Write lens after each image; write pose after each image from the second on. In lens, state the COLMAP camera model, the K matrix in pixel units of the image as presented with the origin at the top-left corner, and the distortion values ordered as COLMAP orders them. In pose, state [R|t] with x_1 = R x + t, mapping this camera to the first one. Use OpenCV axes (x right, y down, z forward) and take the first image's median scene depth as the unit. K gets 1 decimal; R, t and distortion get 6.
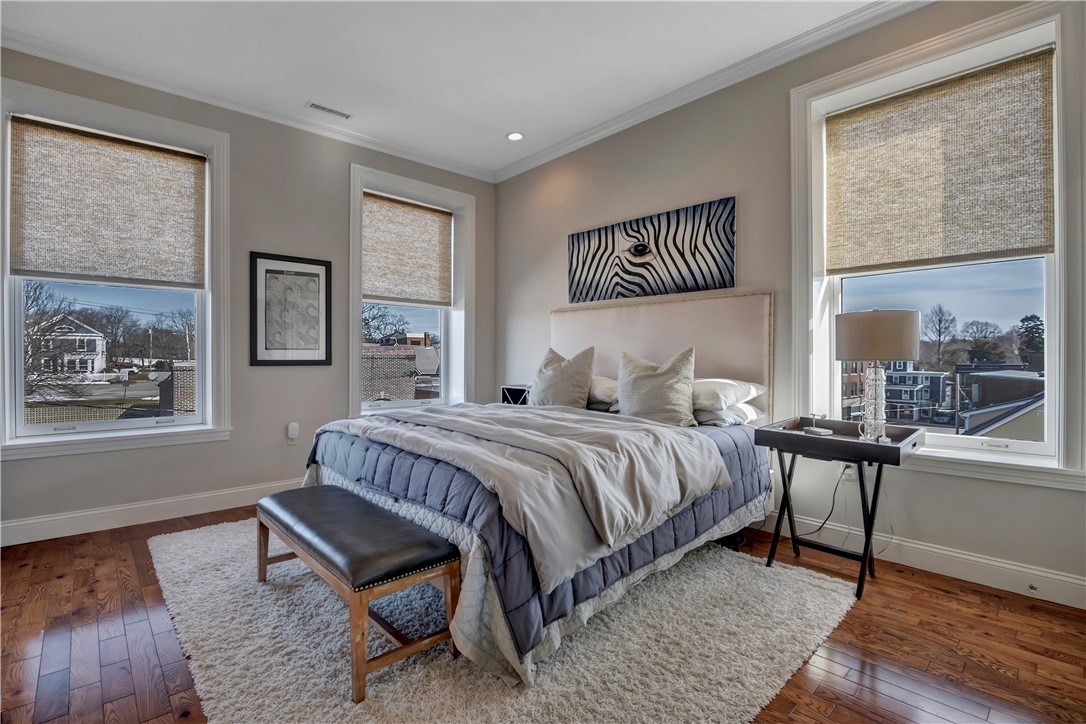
lens RADIAL K [[515.4, 0, 540.7], [0, 515.4, 360.1], [0, 0, 1]] dist [0.020696, -0.027665]
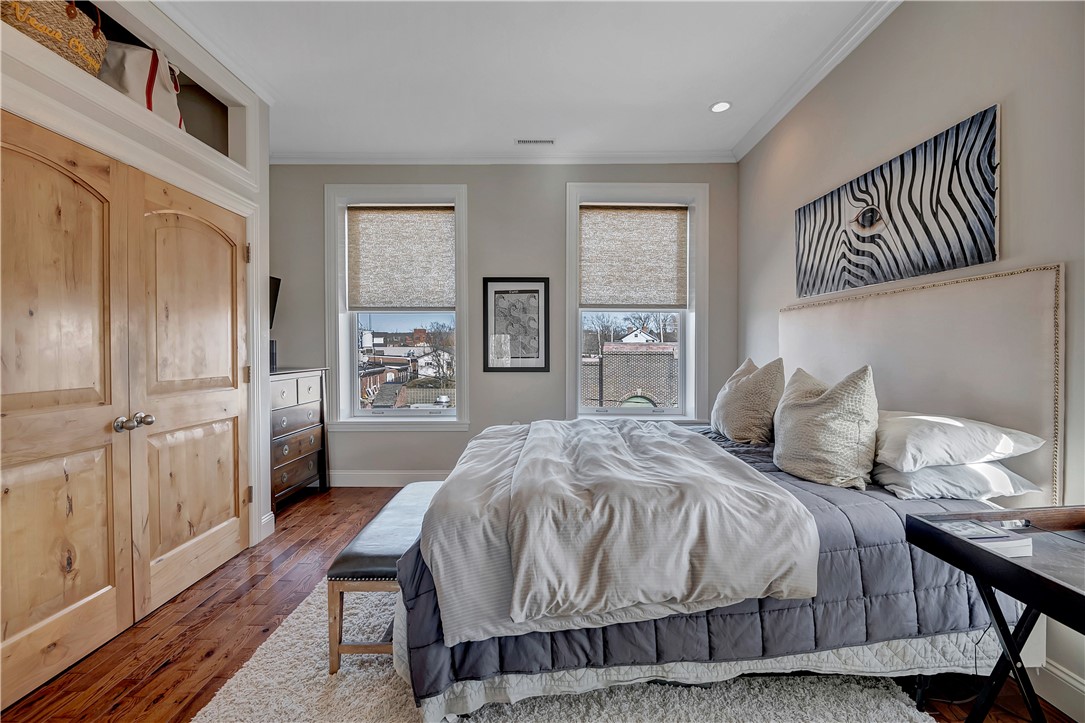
lens RADIAL K [[511.5, 0, 536.1], [0, 511.5, 358.0], [0, 0, 1]] dist [-0.000752, -0.011328]
pose [[0.734668, 0.007044, -0.678390, 0.334757], [-0.002498, 0.999967, 0.007678, -0.030457], [0.678422, -0.003946, 0.734662, 0.200445]]
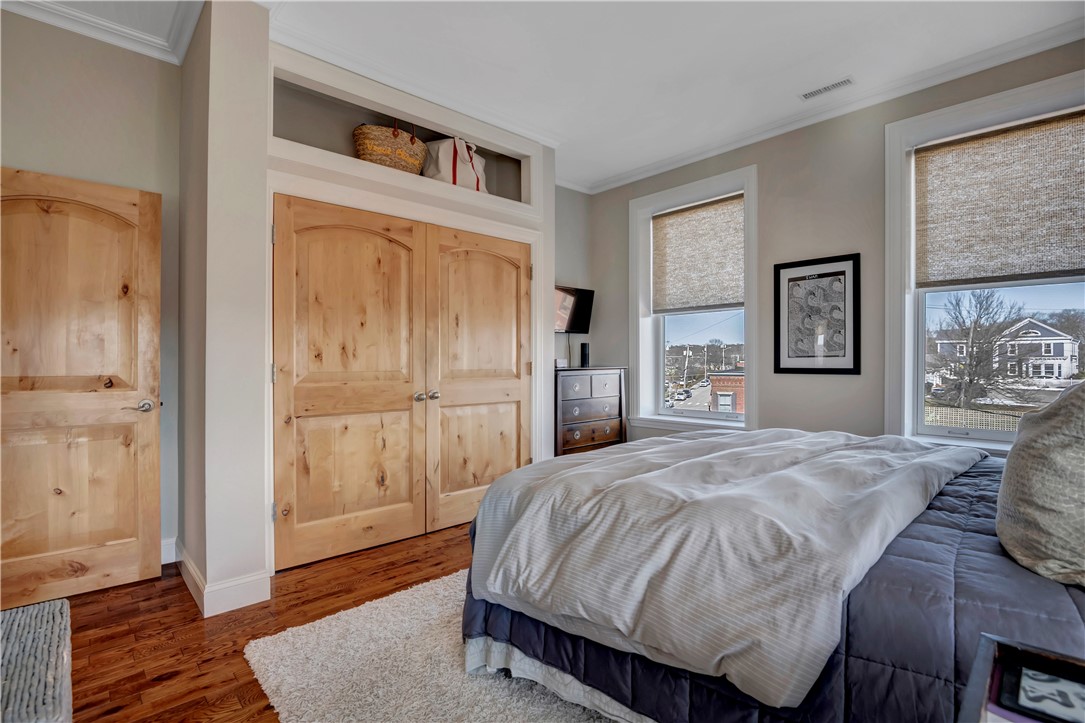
lens RADIAL K [[508.4, 0, 542.5], [0, 508.4, 361.5], [0, 0, 1]] dist [-0.011483, -0.000877]
pose [[0.002406, -0.001821, -0.999995, 0.463859], [-0.004201, 0.999989, -0.001831, -0.008363], [0.999988, 0.004205, 0.002398, 0.512996]]
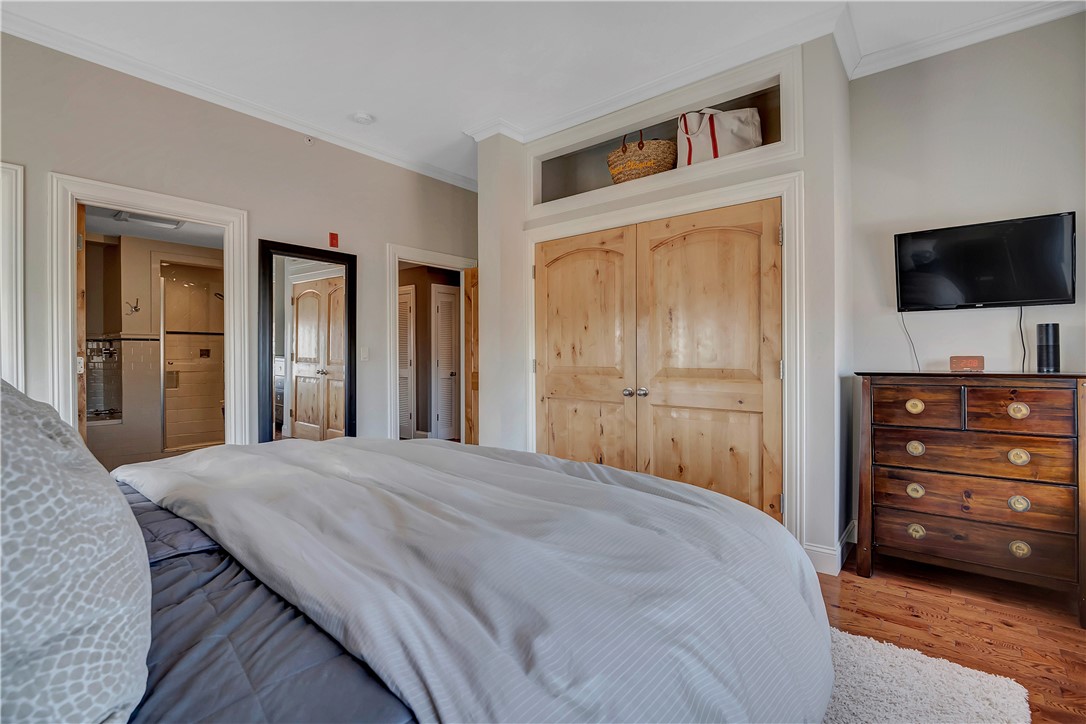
lens RADIAL K [[501.2, 0, 544.1], [0, 501.2, 355.4], [0, 0, 1]] dist [-0.000583, -0.012008]
pose [[-0.990174, -0.001528, -0.139831, -0.127911], [-0.002487, 0.999975, 0.006678, -0.020785], [0.139818, 0.006960, -0.990153, 1.172552]]
